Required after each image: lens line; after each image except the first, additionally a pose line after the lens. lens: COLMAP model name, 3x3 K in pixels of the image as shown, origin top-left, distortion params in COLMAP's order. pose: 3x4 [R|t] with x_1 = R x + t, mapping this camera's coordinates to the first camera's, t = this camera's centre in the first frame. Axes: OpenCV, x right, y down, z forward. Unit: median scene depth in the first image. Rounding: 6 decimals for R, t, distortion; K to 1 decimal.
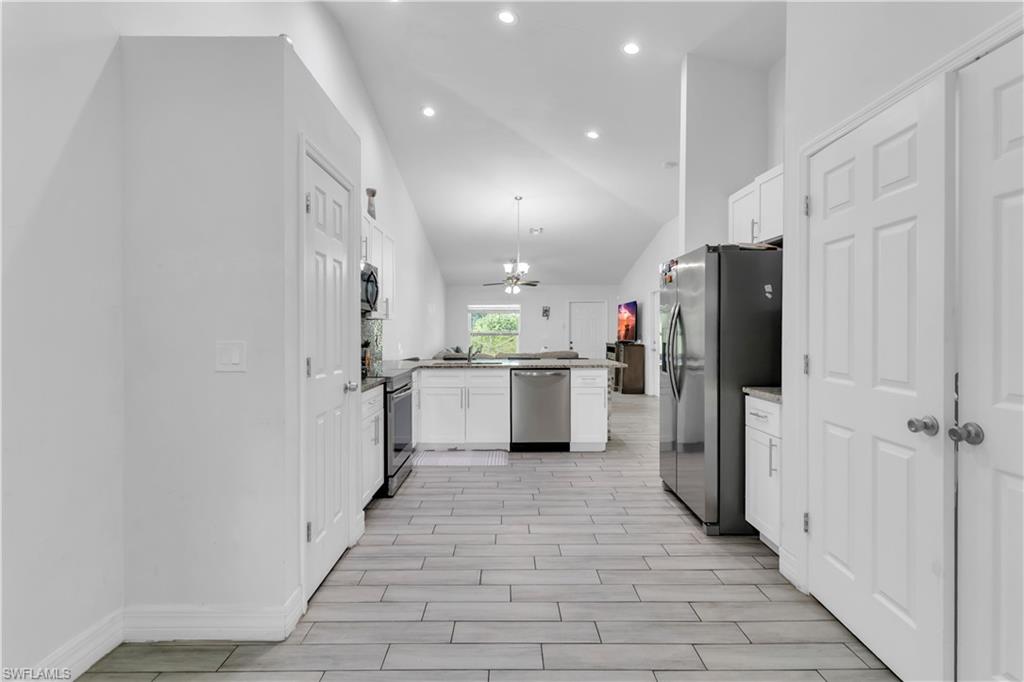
lens RADIAL K [[663.7, 0, 512.0], [0, 663.7, 341.0], [0, 0, 1]] dist [0.000145, -0.000217]
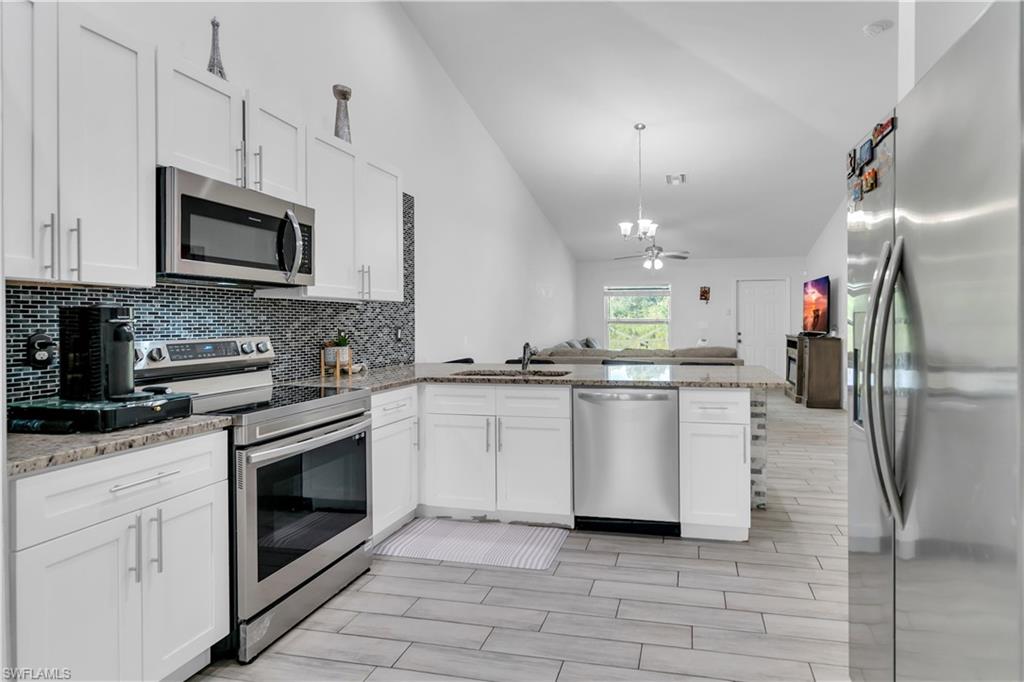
lens RADIAL K [[712.4, 0, 515.7], [0, 712.4, 318.4], [0, 0, 1]] dist [-0.002434, -0.000571]
pose [[0.970592, -0.002501, -0.240719, 0.062300], [-0.001247, 0.999880, -0.015415, -0.003858], [0.240729, 0.015262, 0.970472, 0.252269]]
